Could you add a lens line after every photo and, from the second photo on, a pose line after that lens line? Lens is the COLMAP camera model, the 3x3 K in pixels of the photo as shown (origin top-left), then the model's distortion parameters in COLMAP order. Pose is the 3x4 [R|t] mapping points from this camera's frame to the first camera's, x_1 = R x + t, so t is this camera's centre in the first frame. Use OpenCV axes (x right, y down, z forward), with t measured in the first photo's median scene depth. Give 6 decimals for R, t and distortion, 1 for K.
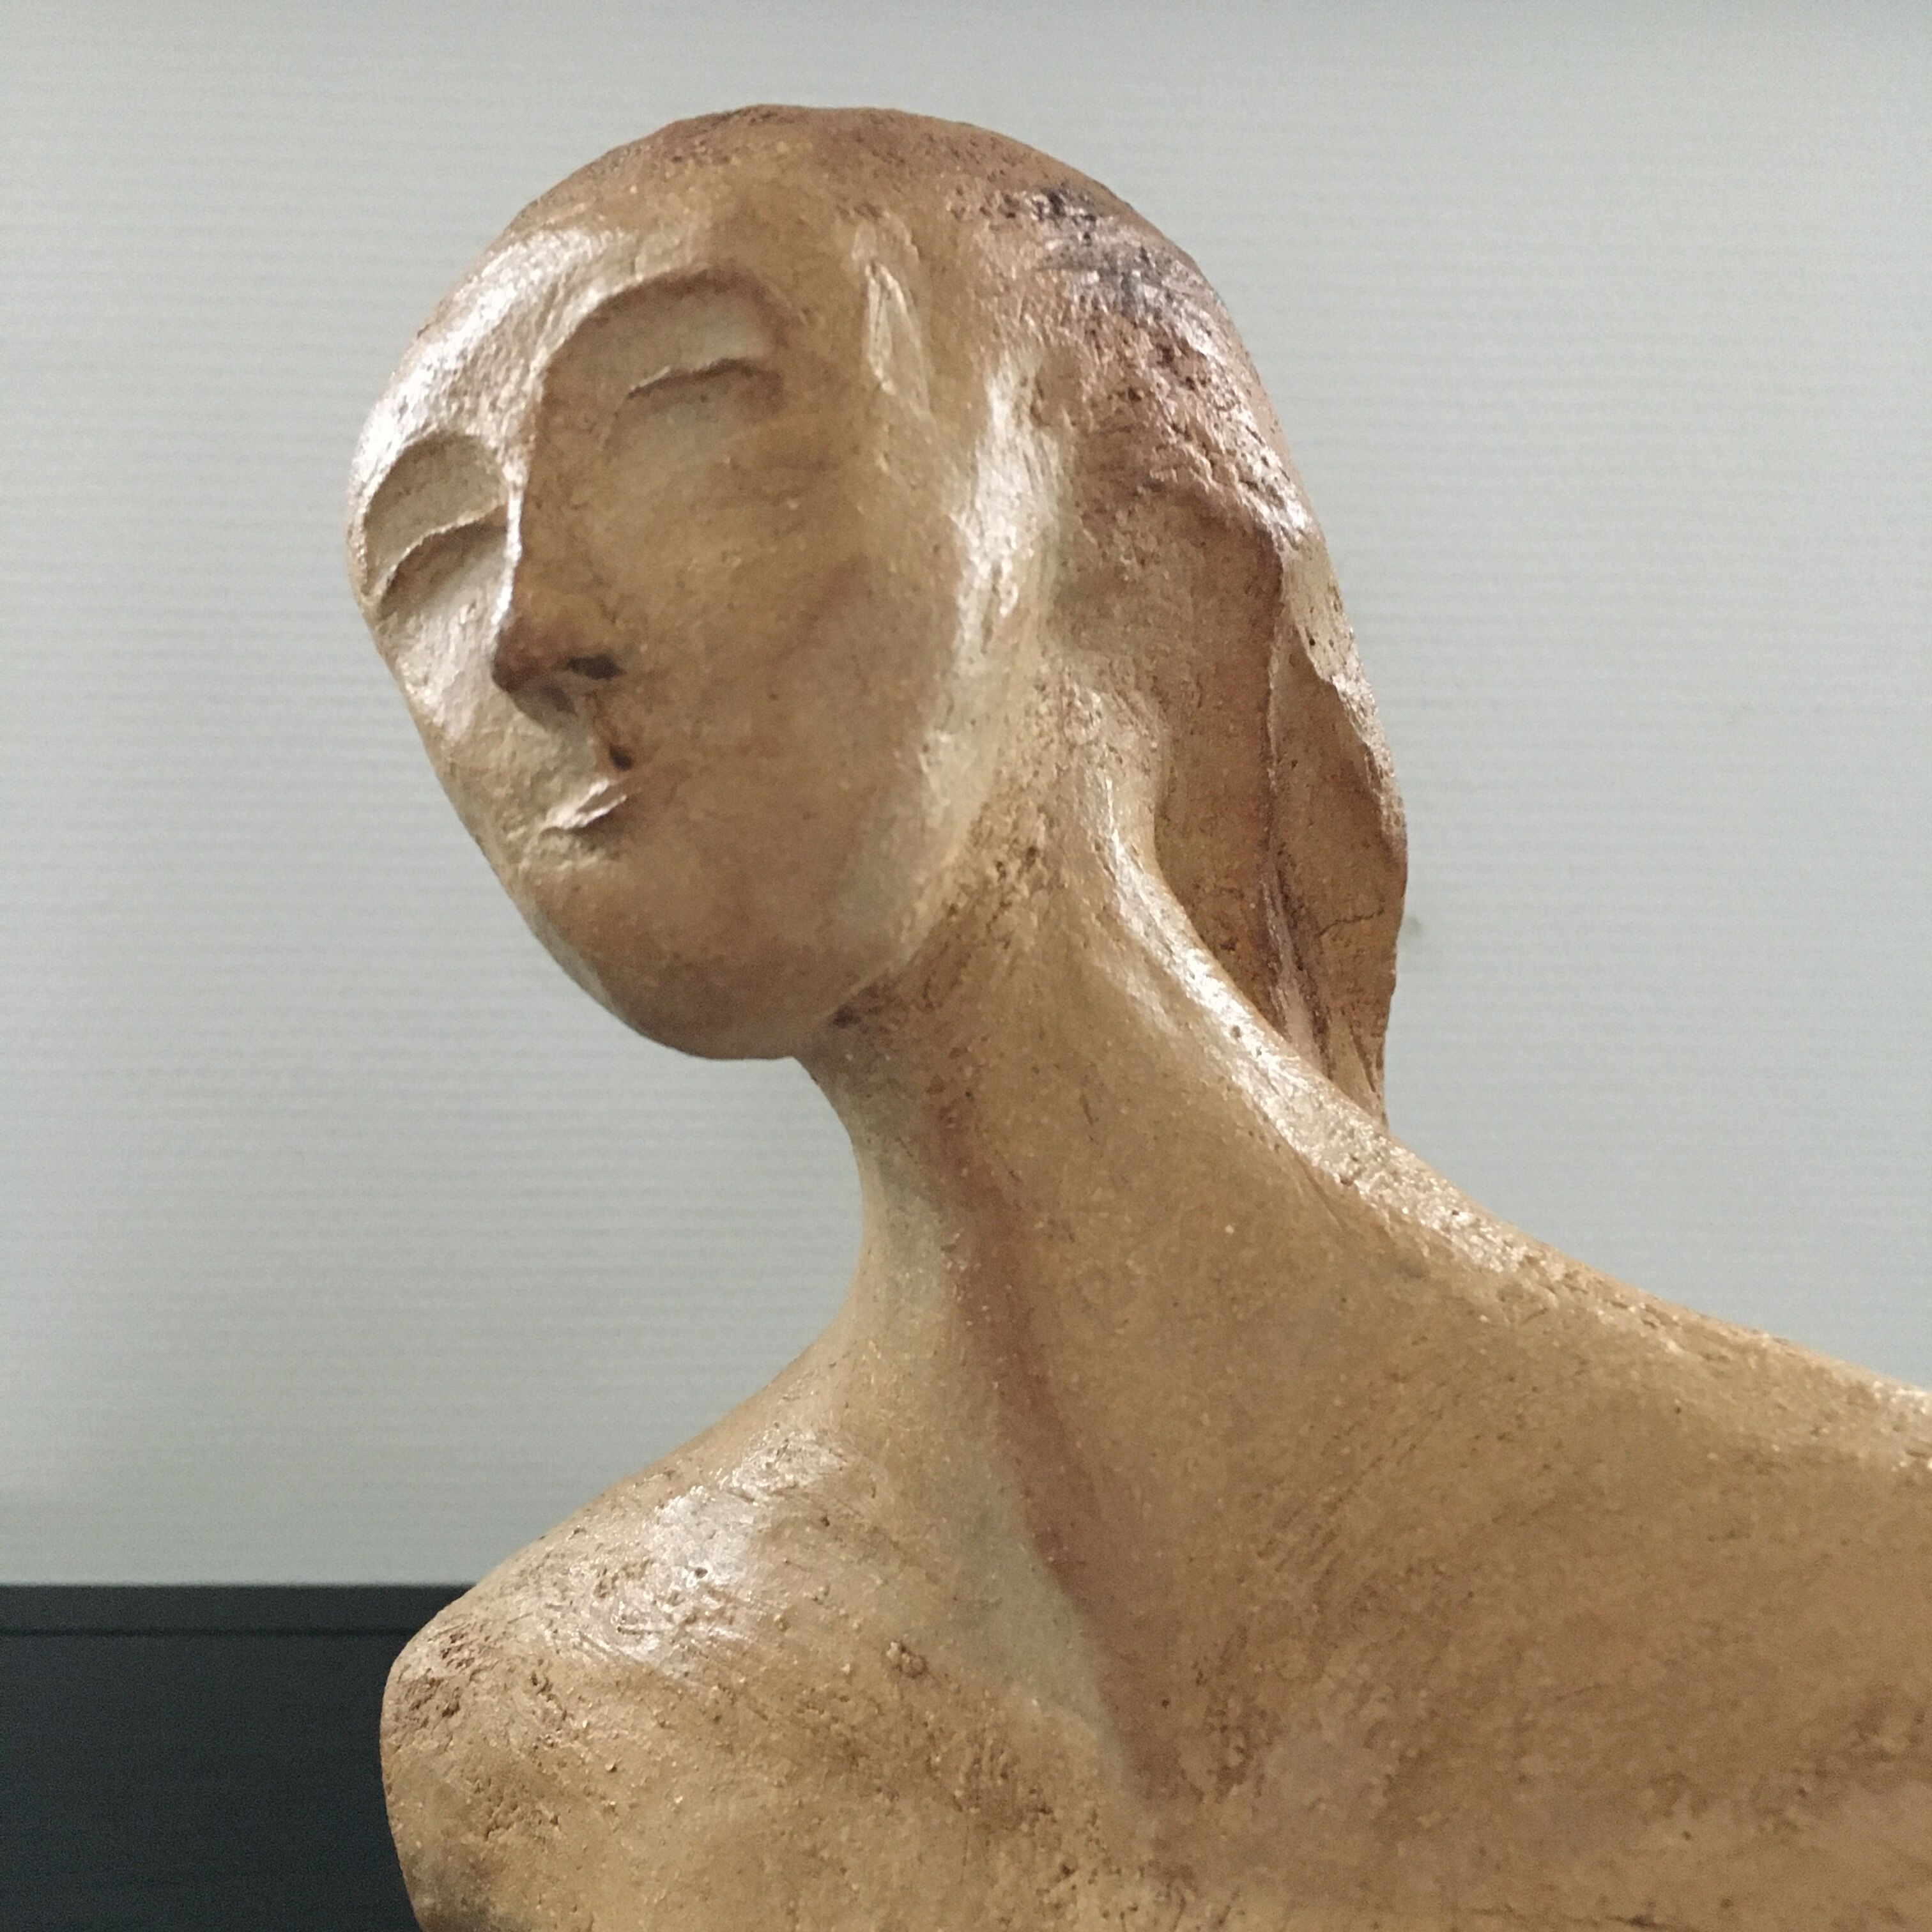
lens RADIAL K [[2238.8, 0, 966.0], [0, 2238.8, 966.0], [0, 0, 1]] dist [0.057620, -0.067274]
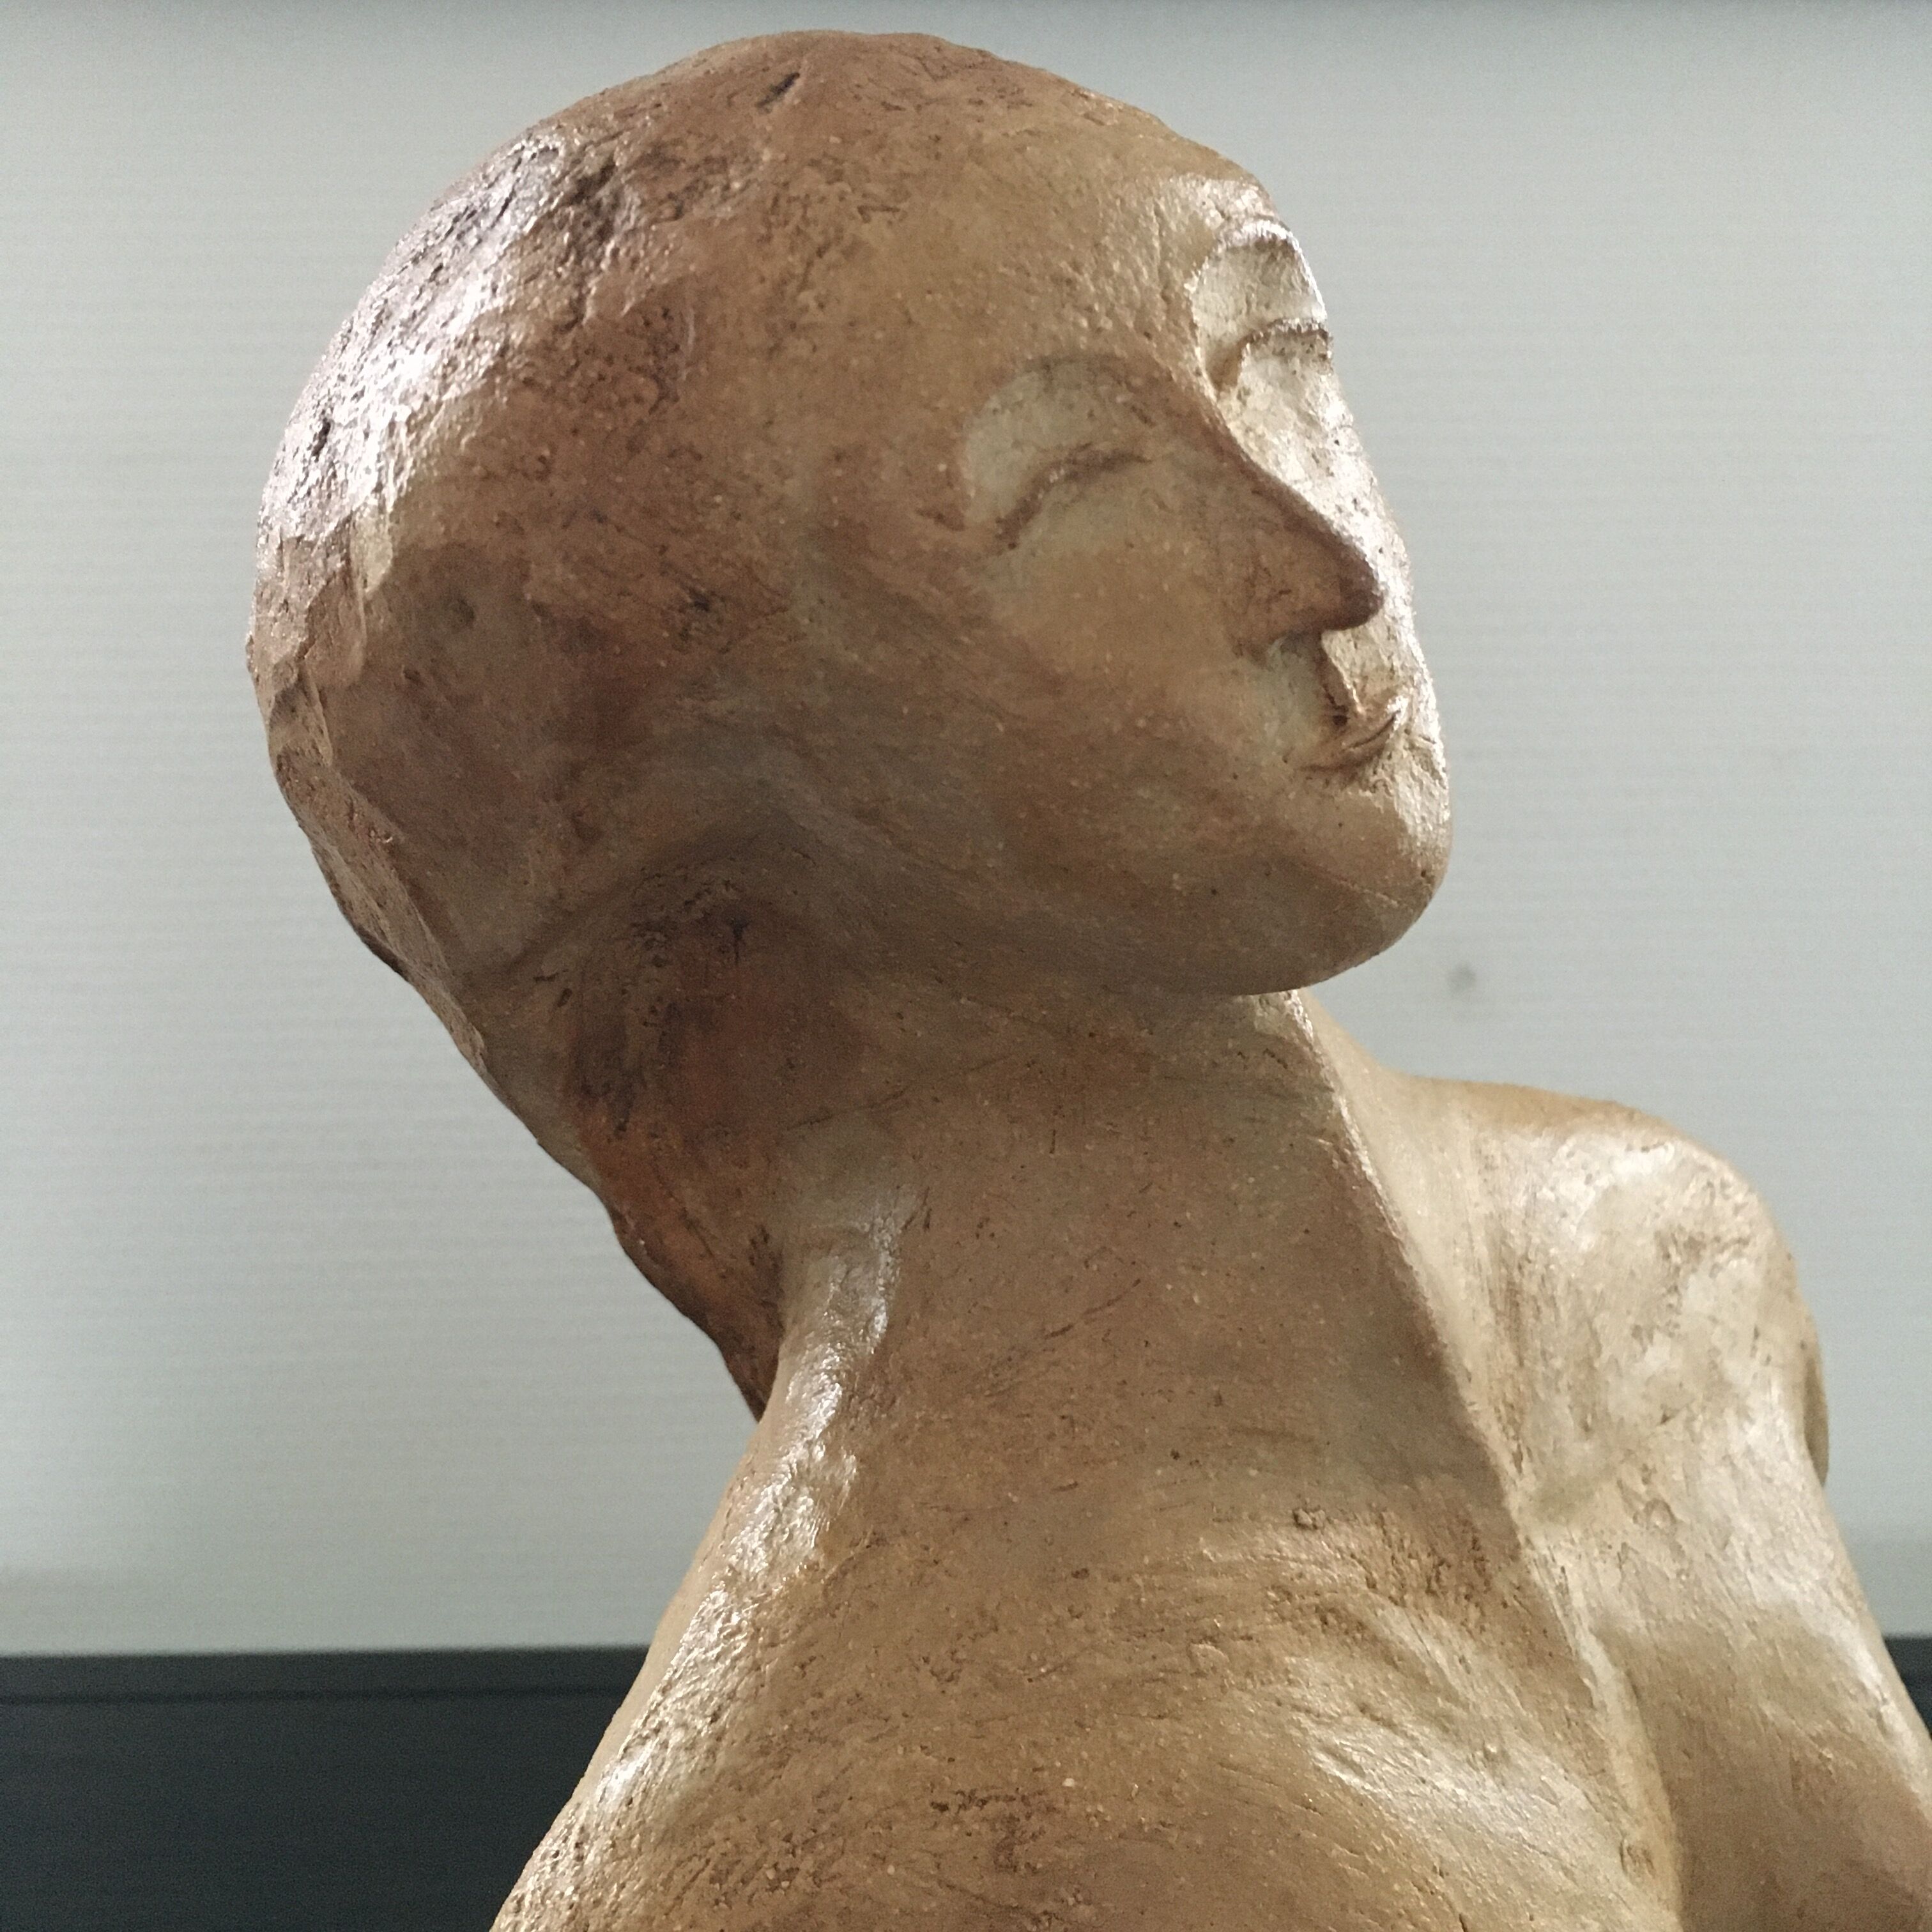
lens RADIAL K [[2238.8, 0, 966.0], [0, 2238.8, 966.0], [0, 0, 1]] dist [0.057620, -0.067274]
pose [[0.318984, -0.125197, 0.939454, -1.125271], [0.163637, 0.983626, 0.075522, -0.071655], [-0.933527, 0.129639, 0.334248, 0.782983]]
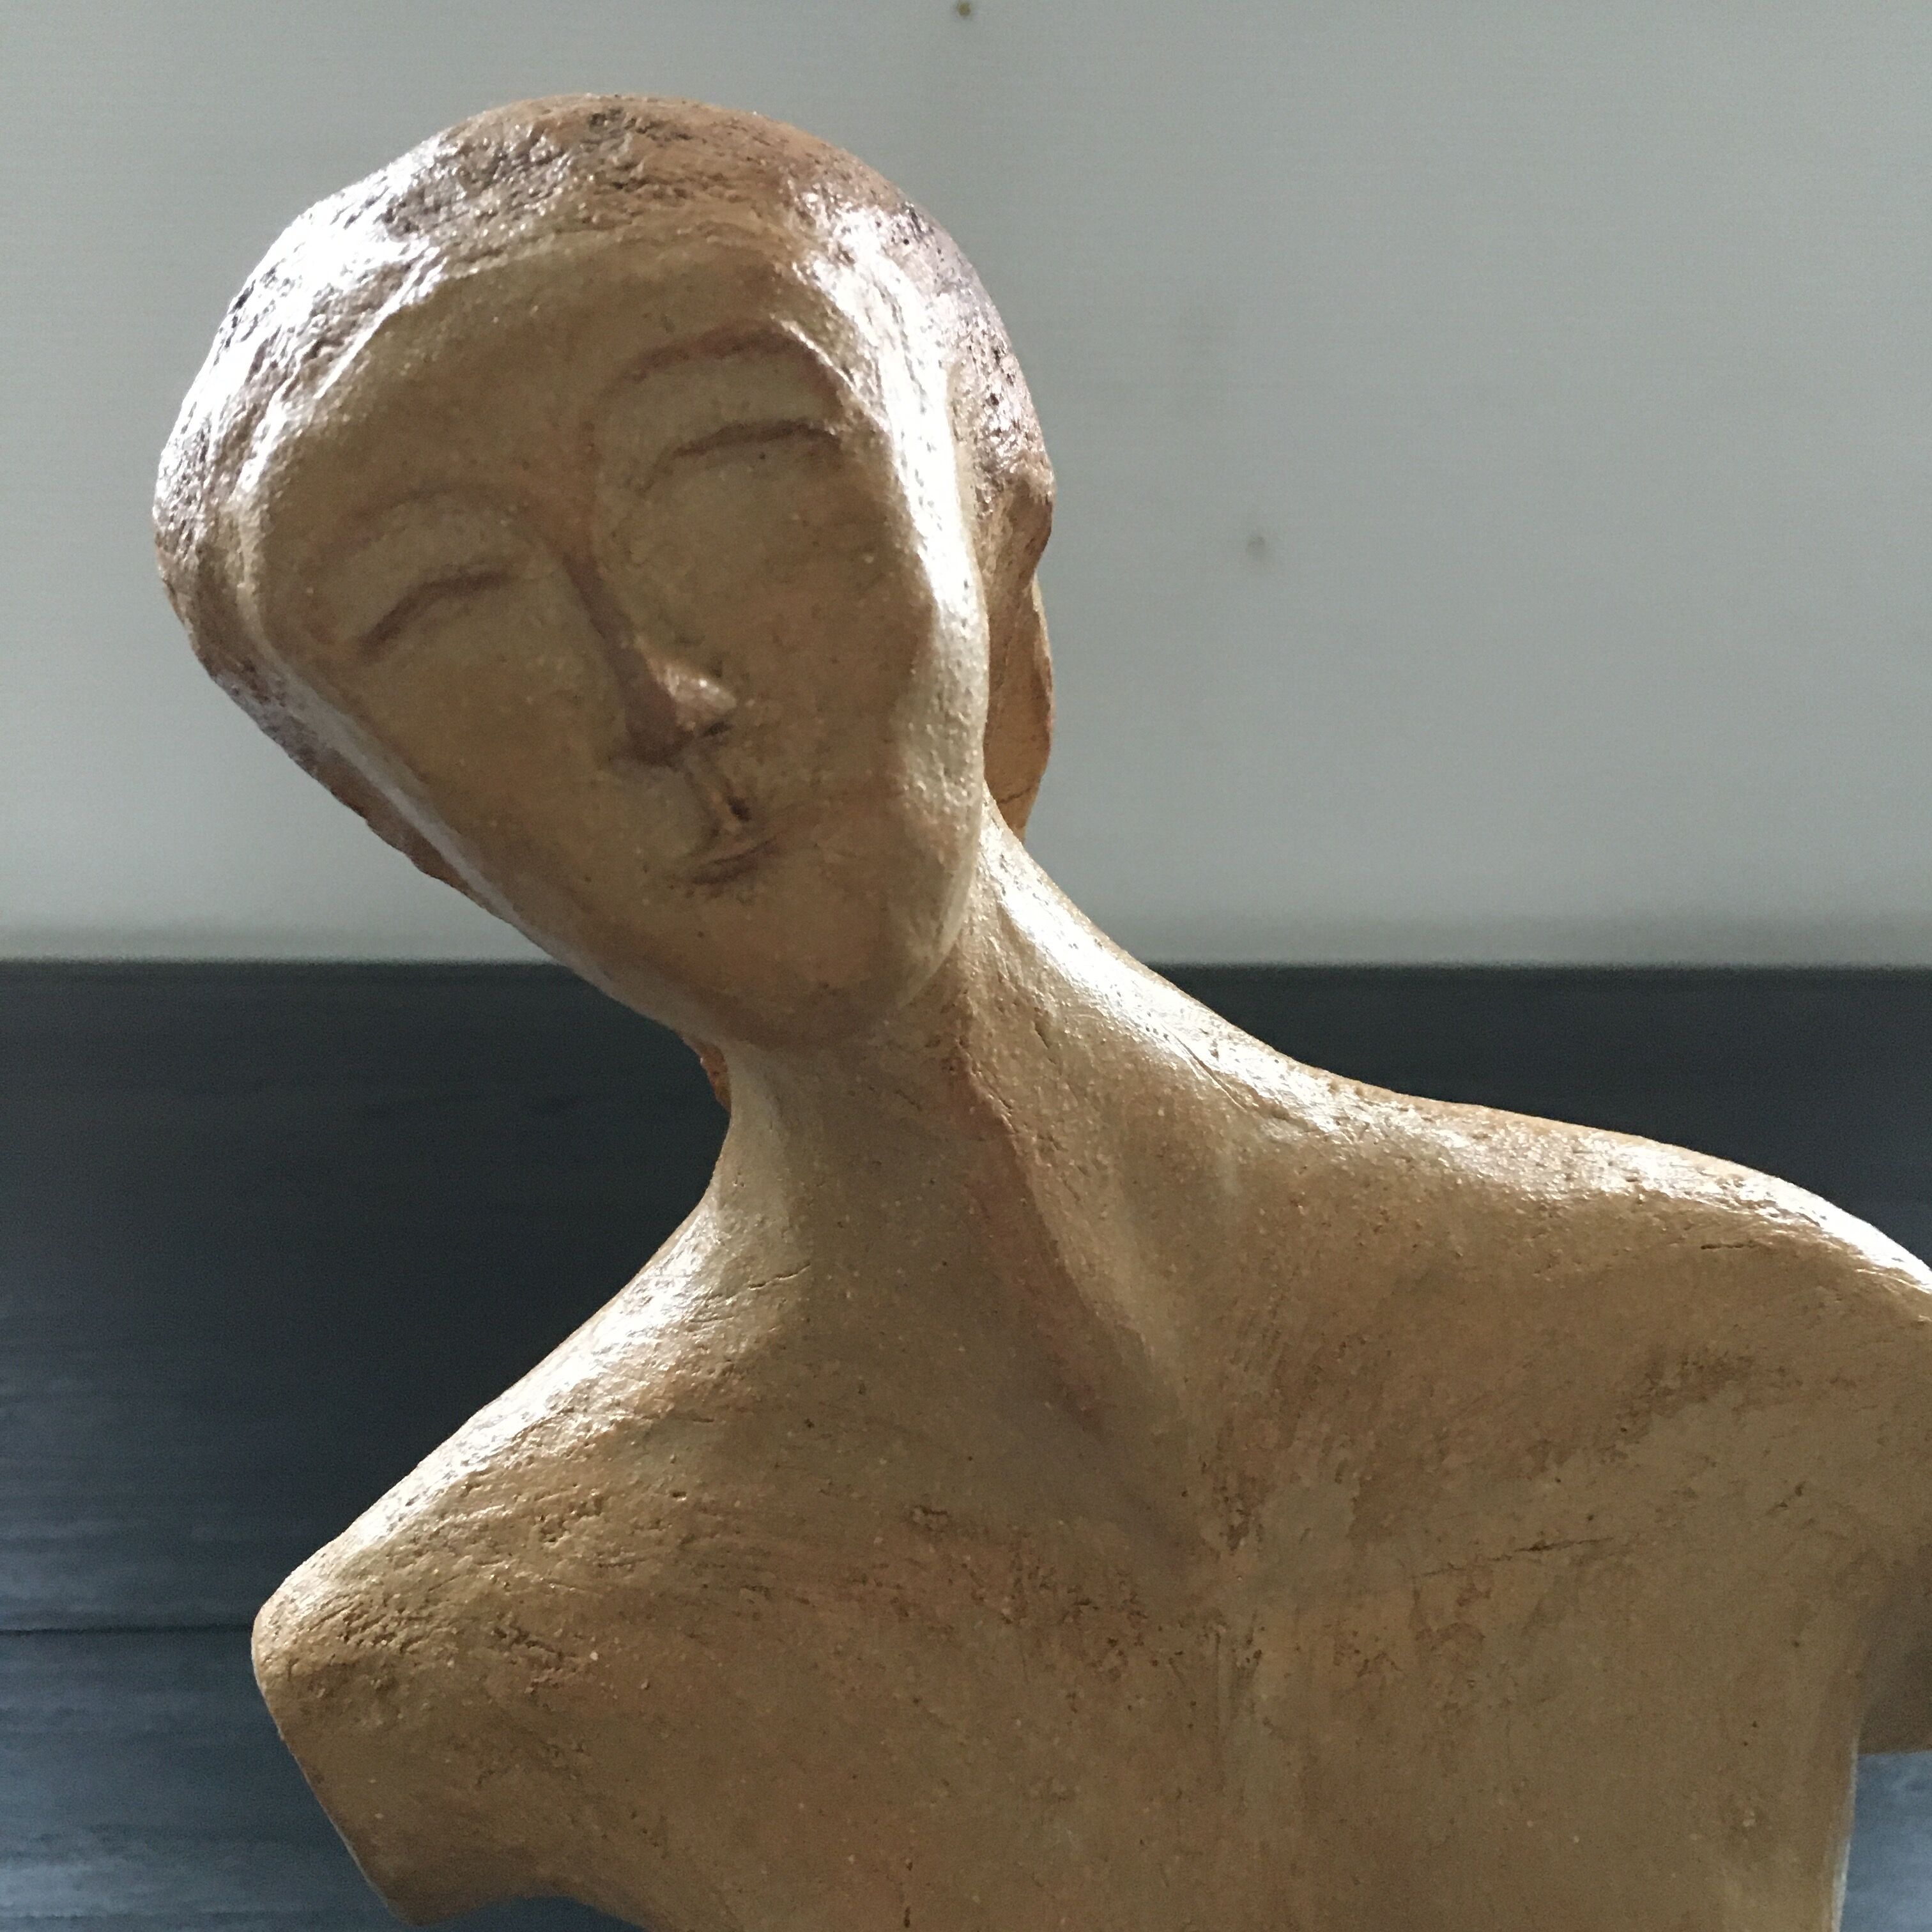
lens RADIAL K [[2238.8, 0, 966.0], [0, 2238.8, 966.0], [0, 0, 1]] dist [0.057620, -0.067274]
pose [[0.850499, -0.165831, 0.499152, -0.567702], [0.087044, 0.980288, 0.177364, -0.186330], [-0.518725, -0.107400, 0.848168, 0.030457]]
